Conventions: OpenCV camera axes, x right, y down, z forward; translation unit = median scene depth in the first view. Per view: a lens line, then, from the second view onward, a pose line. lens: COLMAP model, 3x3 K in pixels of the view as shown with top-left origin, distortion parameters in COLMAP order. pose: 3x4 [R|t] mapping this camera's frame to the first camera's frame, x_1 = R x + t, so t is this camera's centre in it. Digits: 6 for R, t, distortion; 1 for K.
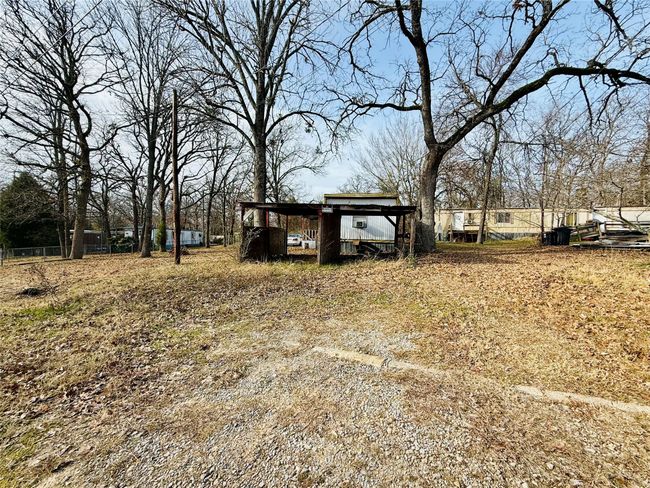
lens RADIAL K [[258.9, 0, 325.0], [0, 258.9, 244.0], [0, 0, 1]] dist [-0.000224, 0.000297]
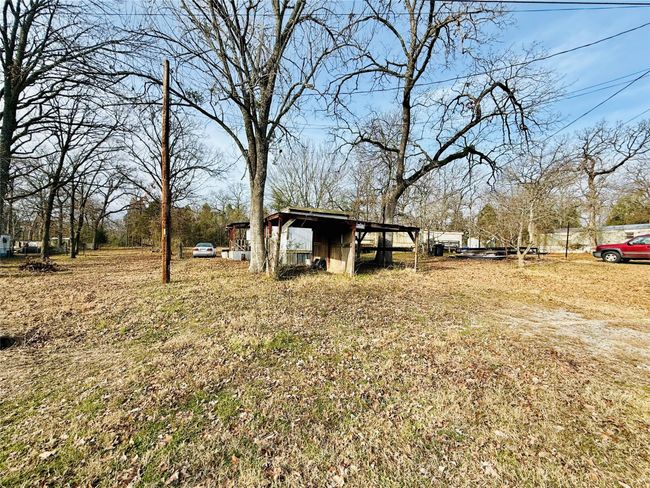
lens RADIAL K [[258.9, 0, 325.0], [0, 258.9, 244.0], [0, 0, 1]] dist [-0.000224, 0.000297]
pose [[0.852630, 0.021963, 0.522054, -0.589355], [-0.001092, 0.999189, -0.040253, -0.005714], [-0.522514, 0.033751, 0.851962, 0.093165]]
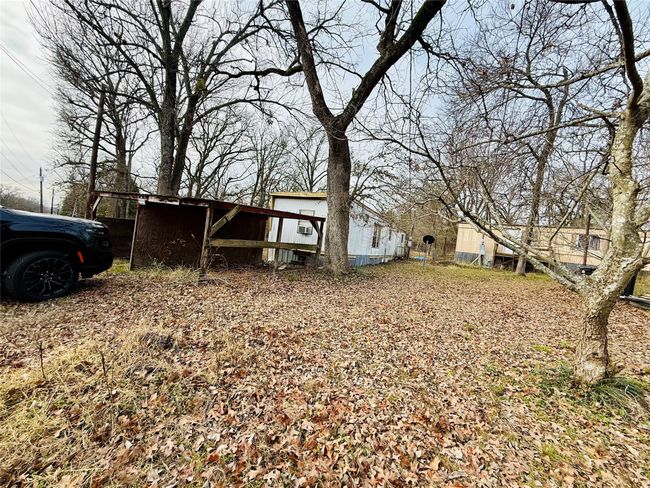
lens RADIAL K [[258.9, 0, 325.0], [0, 258.9, 244.0], [0, 0, 1]] dist [-0.000224, 0.000297]
pose [[0.938207, 0.095209, -0.332721, 0.678657], [-0.105463, 0.994340, -0.012850, -0.039820], [0.329614, 0.047146, 0.942938, 0.359703]]
